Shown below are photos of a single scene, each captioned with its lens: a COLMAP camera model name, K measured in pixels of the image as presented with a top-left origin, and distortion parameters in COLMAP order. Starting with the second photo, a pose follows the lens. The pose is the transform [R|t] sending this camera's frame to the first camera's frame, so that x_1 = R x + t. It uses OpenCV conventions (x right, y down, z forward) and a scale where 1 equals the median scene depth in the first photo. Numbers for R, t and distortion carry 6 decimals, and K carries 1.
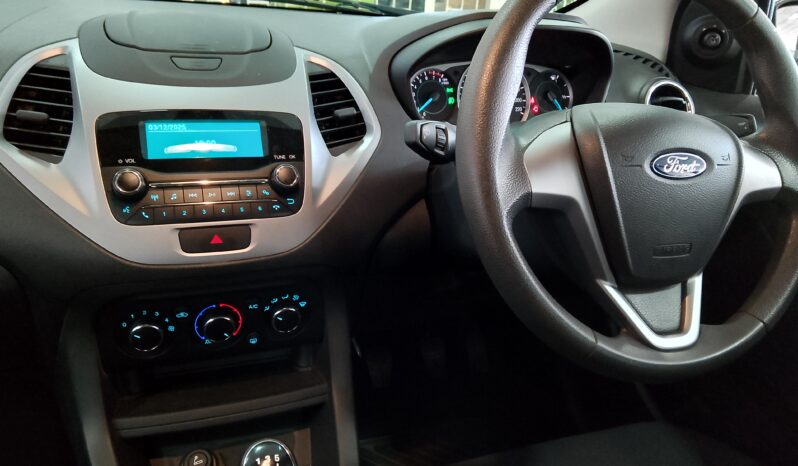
lens RADIAL K [[589.9, 0, 399.7], [0, 589.9, 228.4], [0, 0, 1]] dist [0.019627, -0.006210]
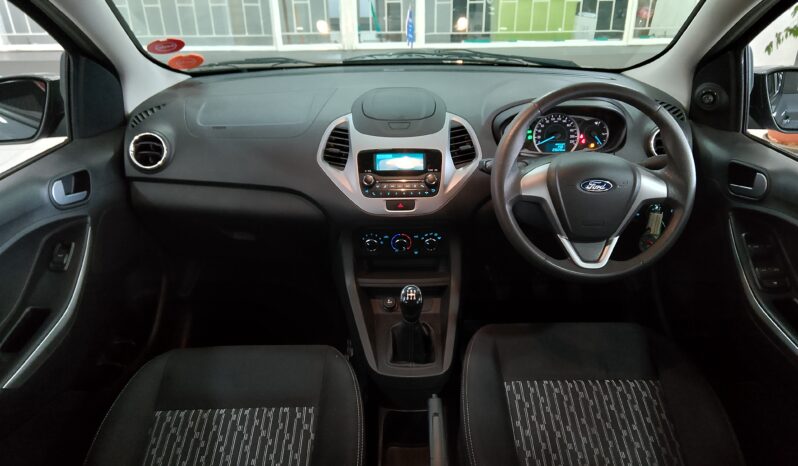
lens RADIAL K [[589.9, 0, 399.7], [0, 589.9, 228.4], [0, 0, 1]] dist [0.019627, -0.006210]
pose [[0.931537, 0.078478, -0.355078, 0.501555], [-0.057734, 0.995968, 0.068660, -0.048660], [0.359034, -0.043459, 0.932312, -1.137475]]
